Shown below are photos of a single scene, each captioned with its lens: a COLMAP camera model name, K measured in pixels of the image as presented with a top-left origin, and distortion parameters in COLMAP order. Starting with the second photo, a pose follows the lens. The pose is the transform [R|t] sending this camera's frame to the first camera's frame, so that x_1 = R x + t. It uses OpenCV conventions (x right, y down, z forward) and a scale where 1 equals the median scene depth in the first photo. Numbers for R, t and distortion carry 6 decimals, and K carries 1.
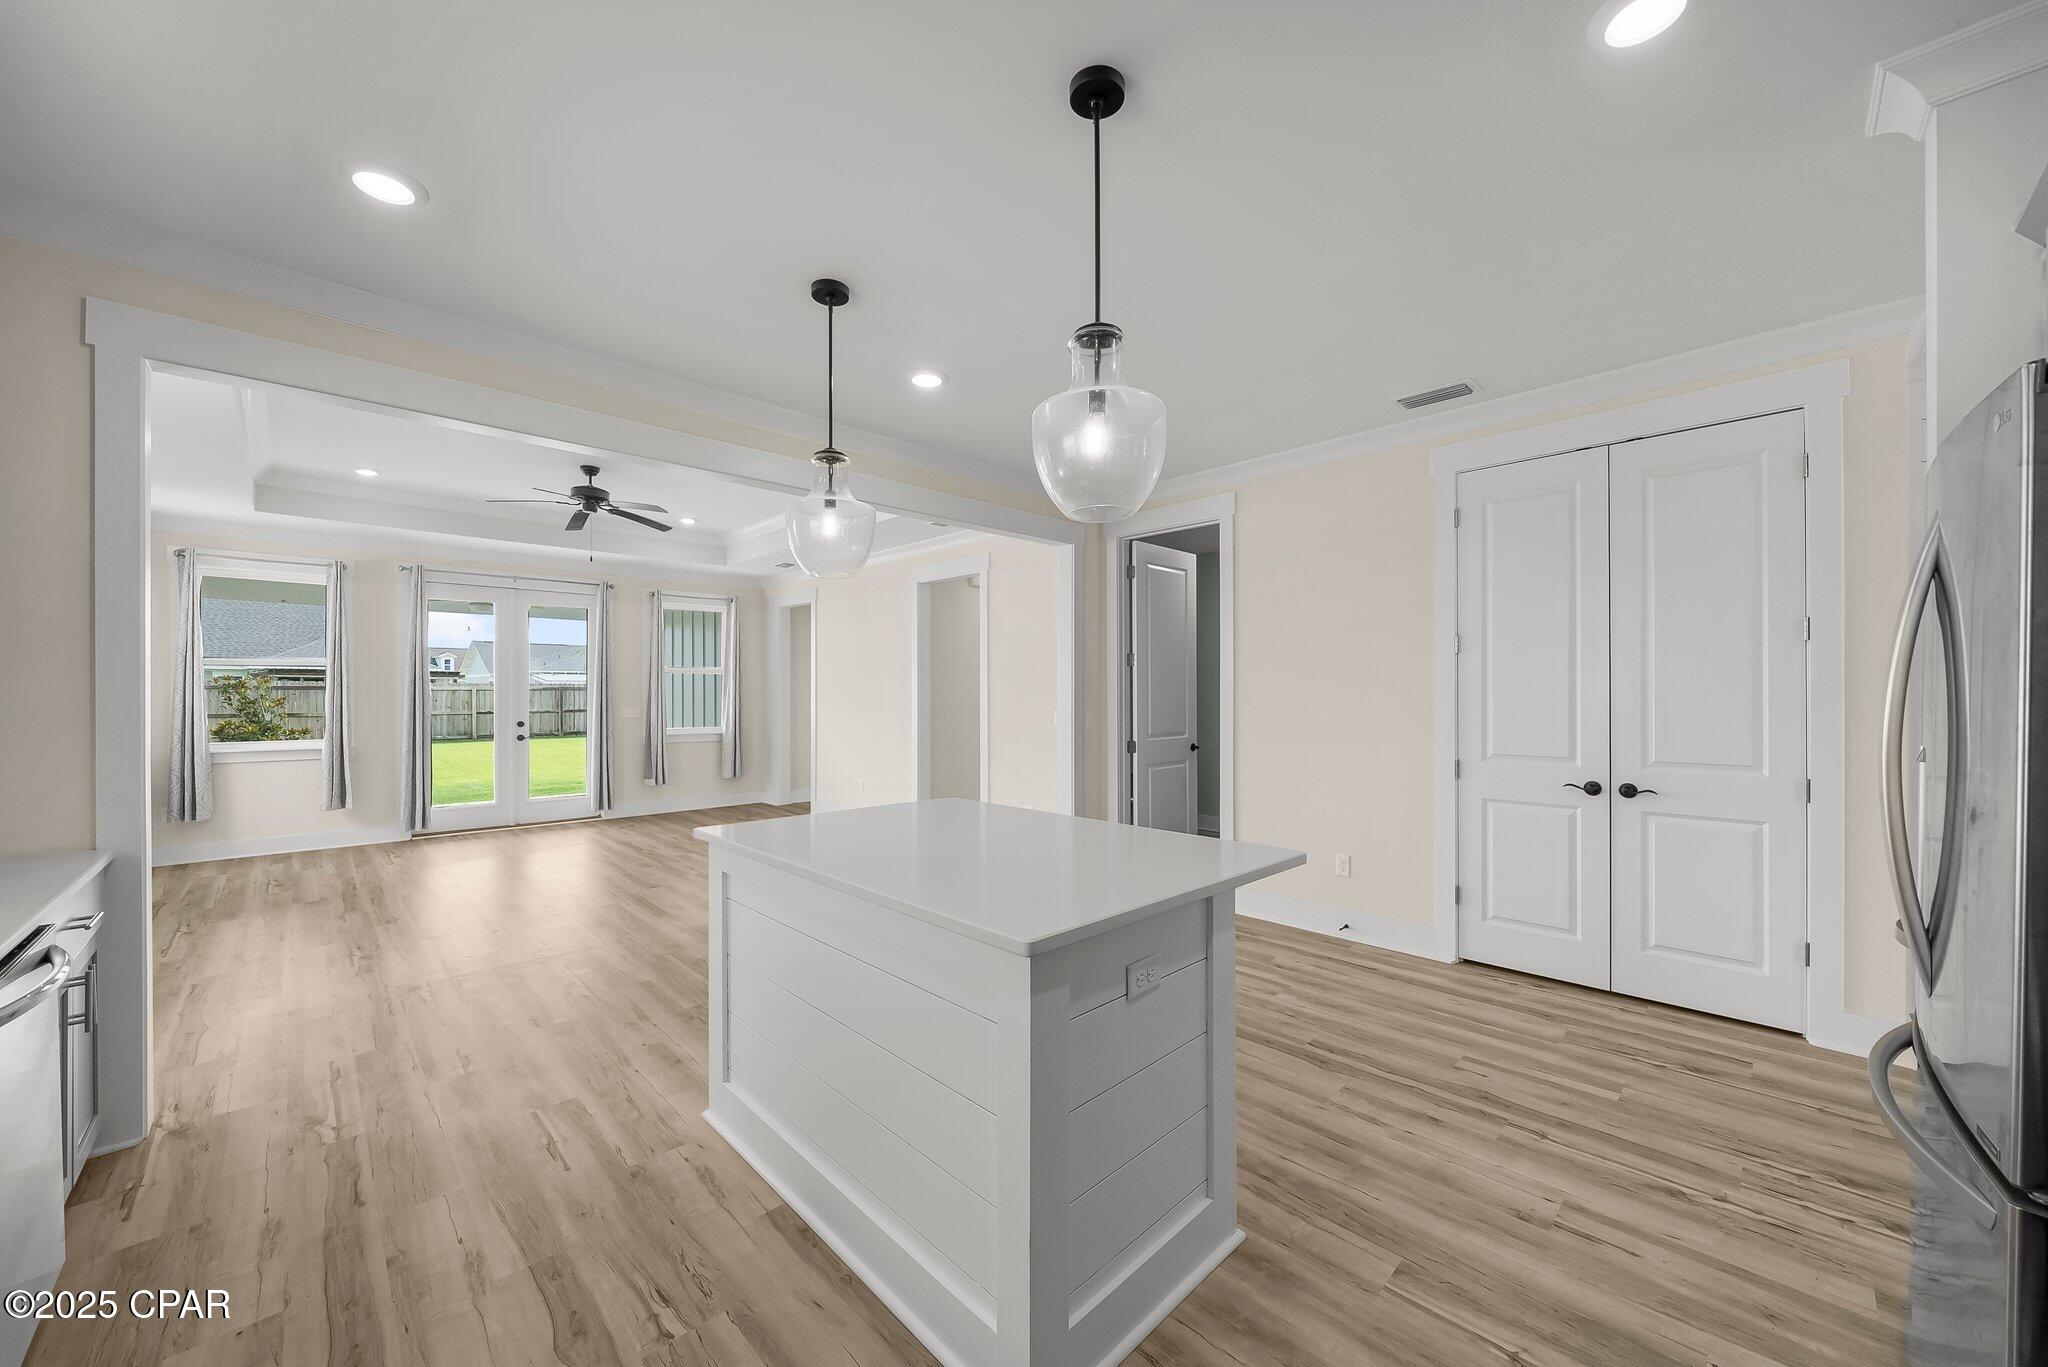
lens RADIAL K [[748.1, 0, 1024.0], [0, 748.1, 683.5], [0, 0, 1]] dist [-0.002310, -0.000360]
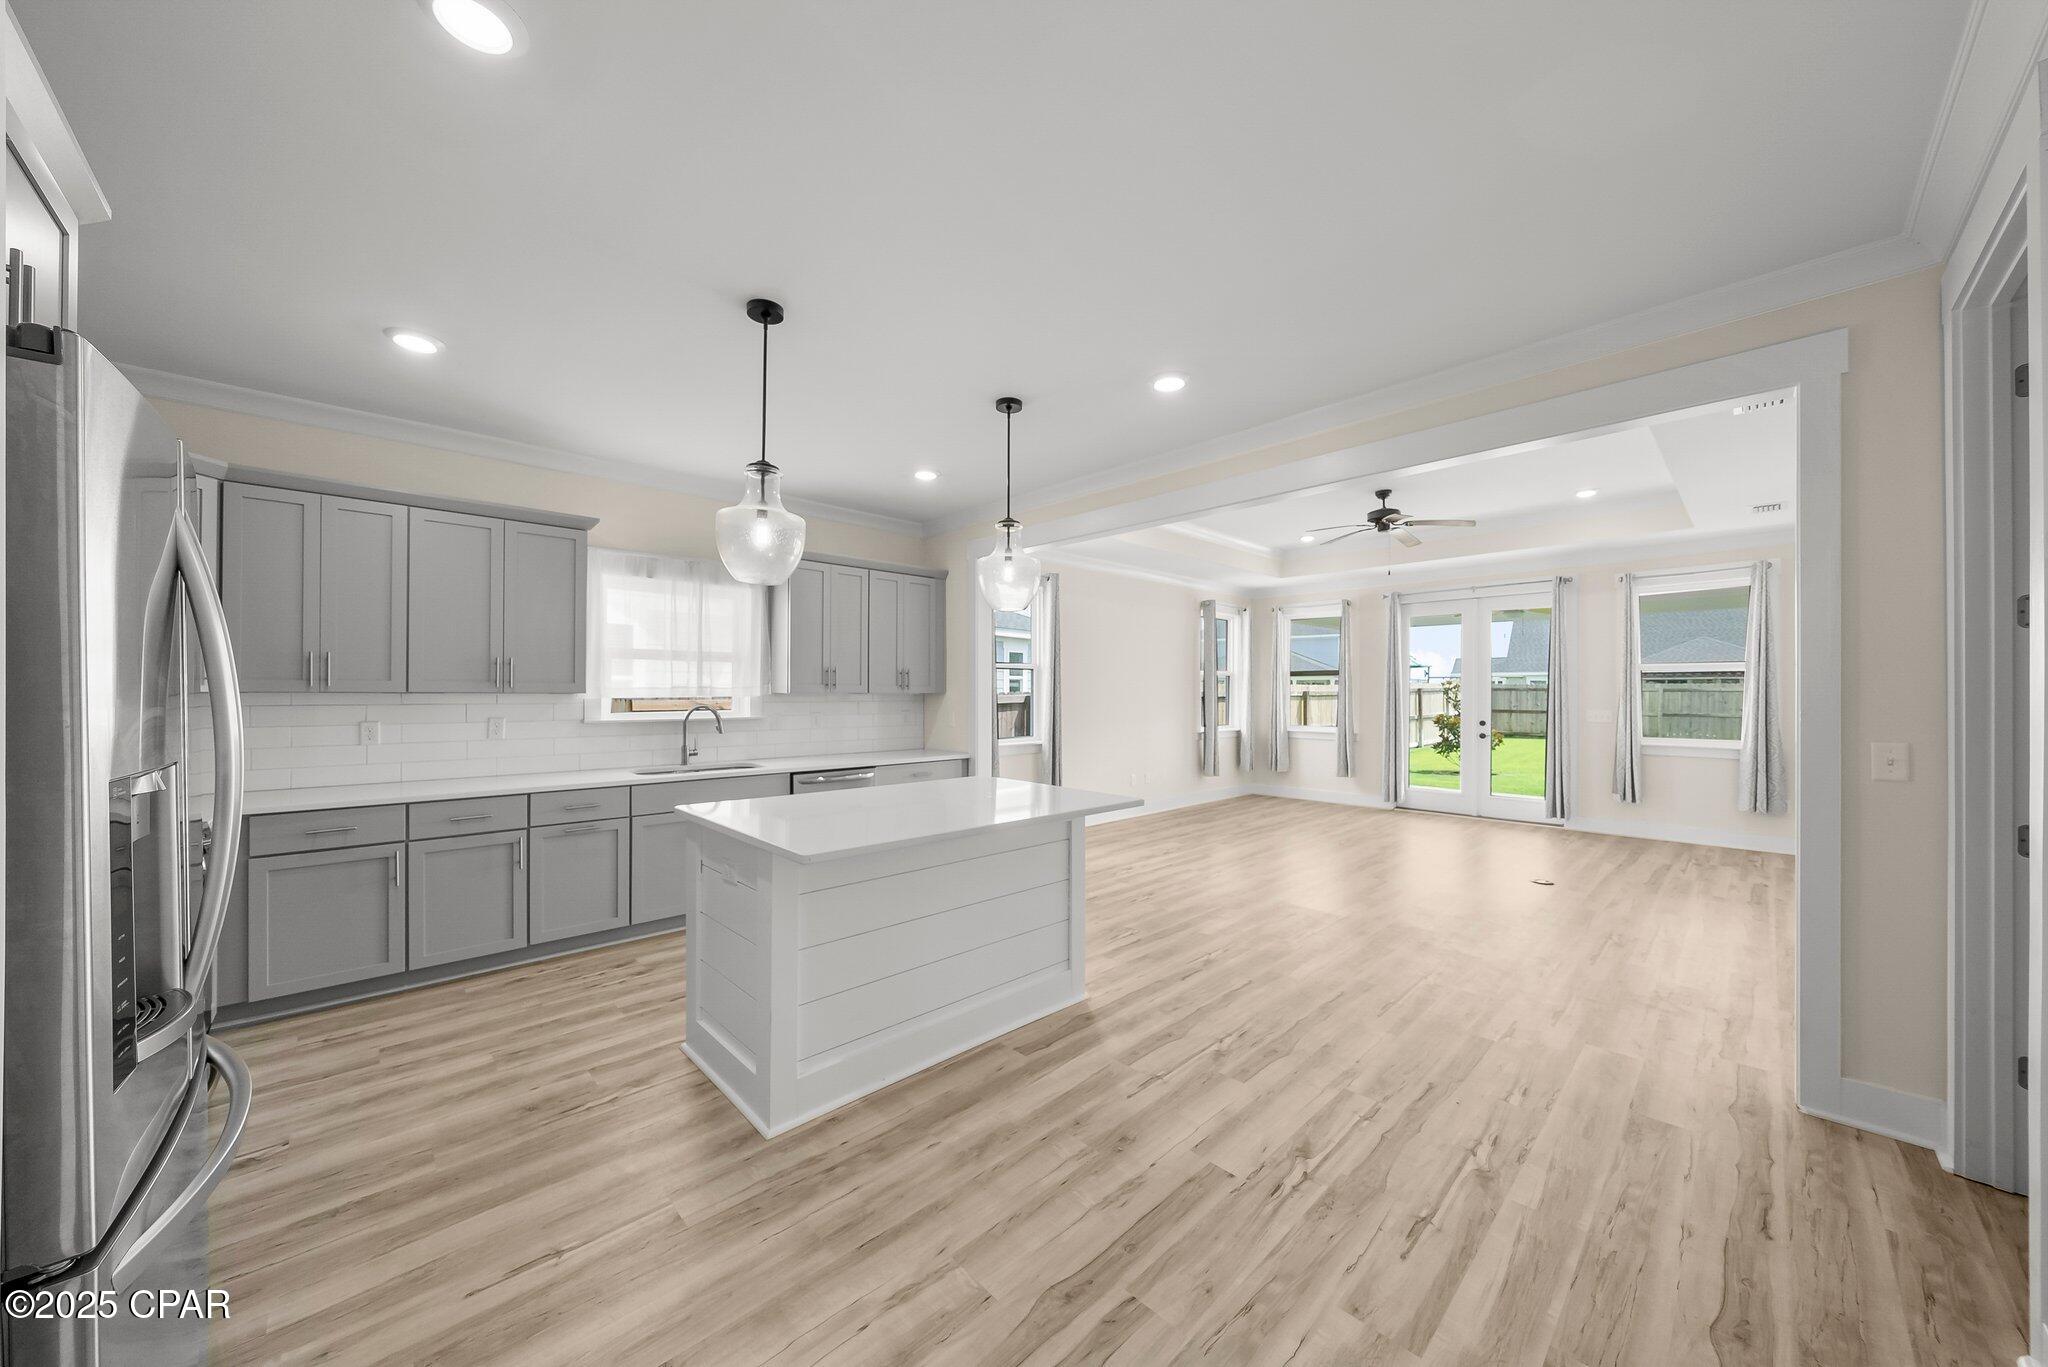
lens RADIAL K [[709.4, 0, 1022.0], [0, 709.4, 690.0], [0, 0, 1]] dist [-0.002038, -0.000190]
pose [[-0.008998, -0.002084, -0.999957, 1.038417], [0.008858, 0.999958, -0.002164, 0.008257], [0.999920, -0.008877, -0.008979, 1.023985]]
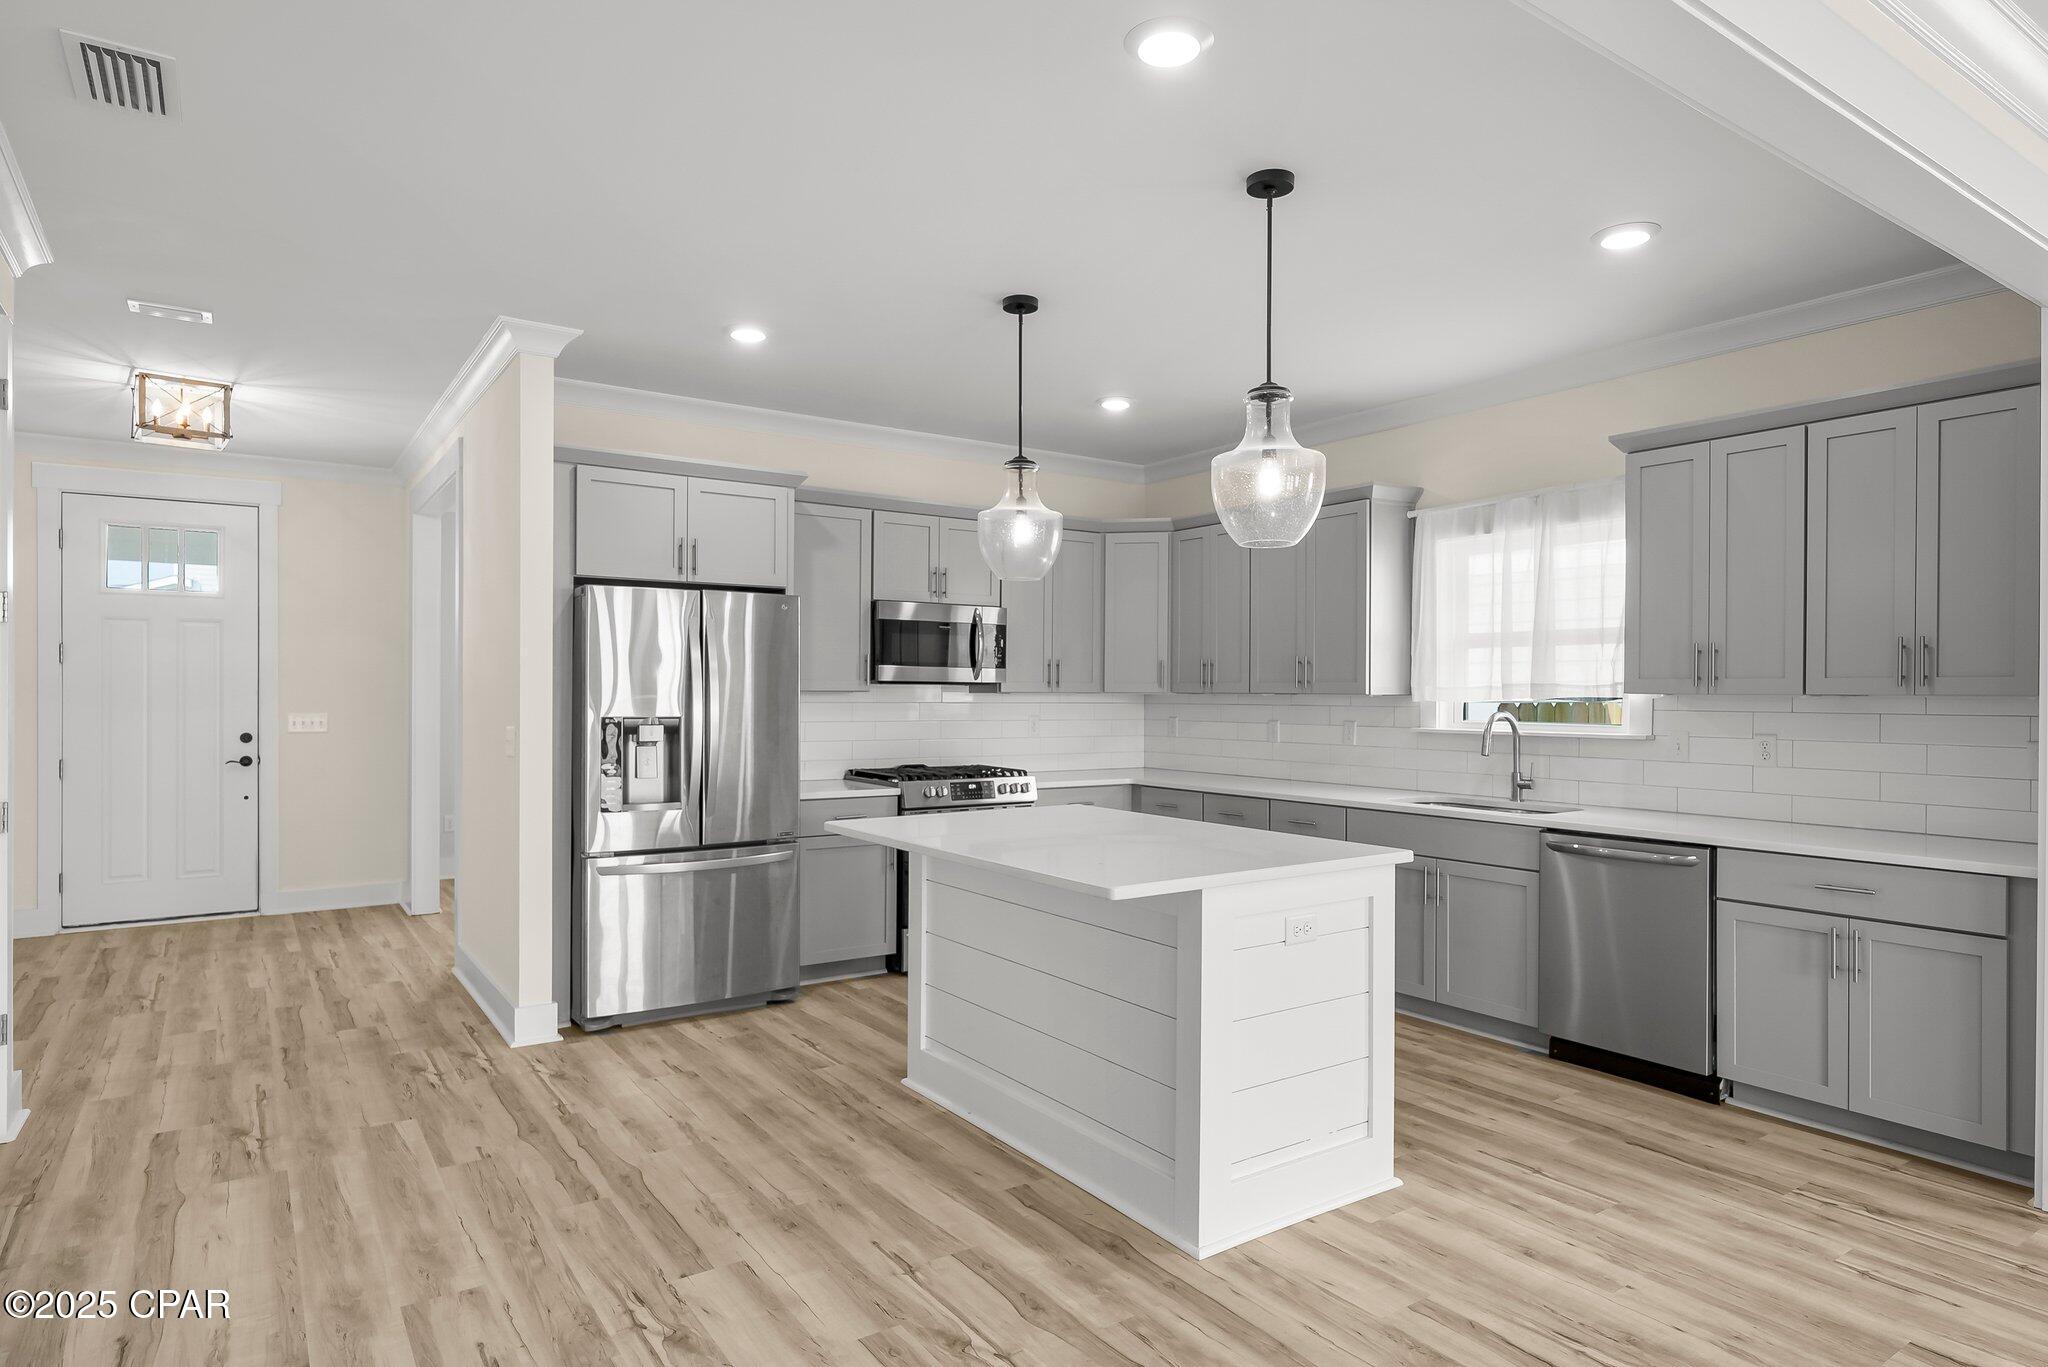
lens RADIAL K [[1163.4, 0, 1025.4], [0, 1163.4, 699.7], [0, 0, 1]] dist [0.003155, 0.002183]
pose [[-0.985567, -0.003414, 0.169251, -0.211549], [-0.004367, 0.999977, -0.005260, 0.026826], [-0.169229, -0.005923, -0.985559, 2.216597]]
